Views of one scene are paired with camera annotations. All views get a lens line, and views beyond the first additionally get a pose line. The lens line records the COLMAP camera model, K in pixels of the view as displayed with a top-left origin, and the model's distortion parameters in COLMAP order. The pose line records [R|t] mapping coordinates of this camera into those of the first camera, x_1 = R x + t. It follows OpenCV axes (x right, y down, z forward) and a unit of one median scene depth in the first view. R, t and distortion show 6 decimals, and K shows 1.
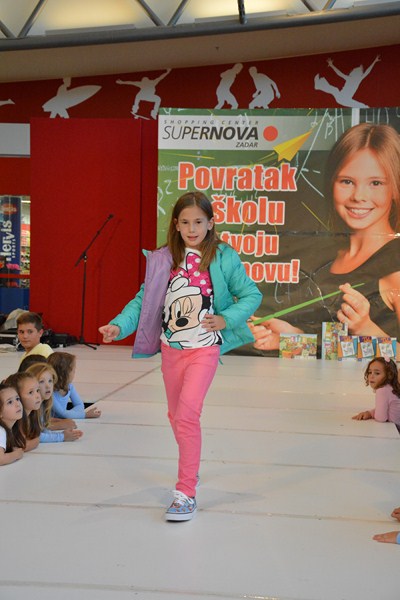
lens RADIAL K [[1059.9, 0, 199.8], [0, 1059.9, 298.3], [0, 0, 1]] dist [0.271244, 0.415184]
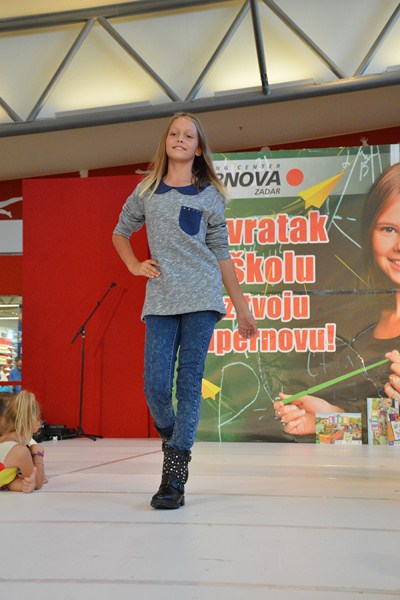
lens RADIAL K [[1059.9, 0, 199.8], [0, 1059.9, 298.3], [0, 0, 1]] dist [0.271244, 0.415184]
pose [[0.998769, -0.029118, -0.040153, 0.021597], [0.023824, 0.991676, -0.126535, 0.046899], [0.043503, 0.125423, 0.991149, 0.165074]]
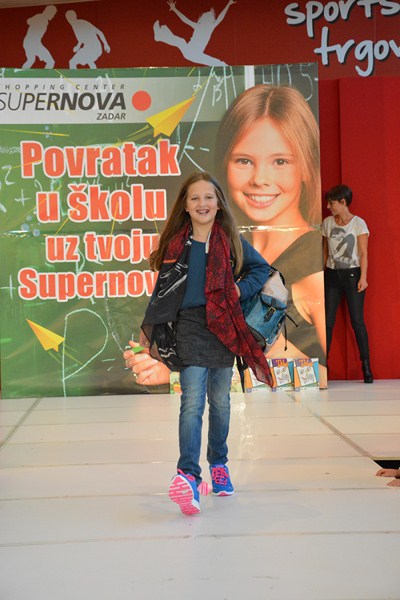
lens RADIAL K [[1394.1, 0, 199.7], [0, 1394.1, 298.5], [0, 0, 1]] dist [0.509673, 0.912277]
pose [[0.984382, -0.053862, 0.167601, -0.068669], [0.055896, 0.998409, -0.007438, -0.003860], [-0.166934, 0.016690, 0.985827, 0.005459]]
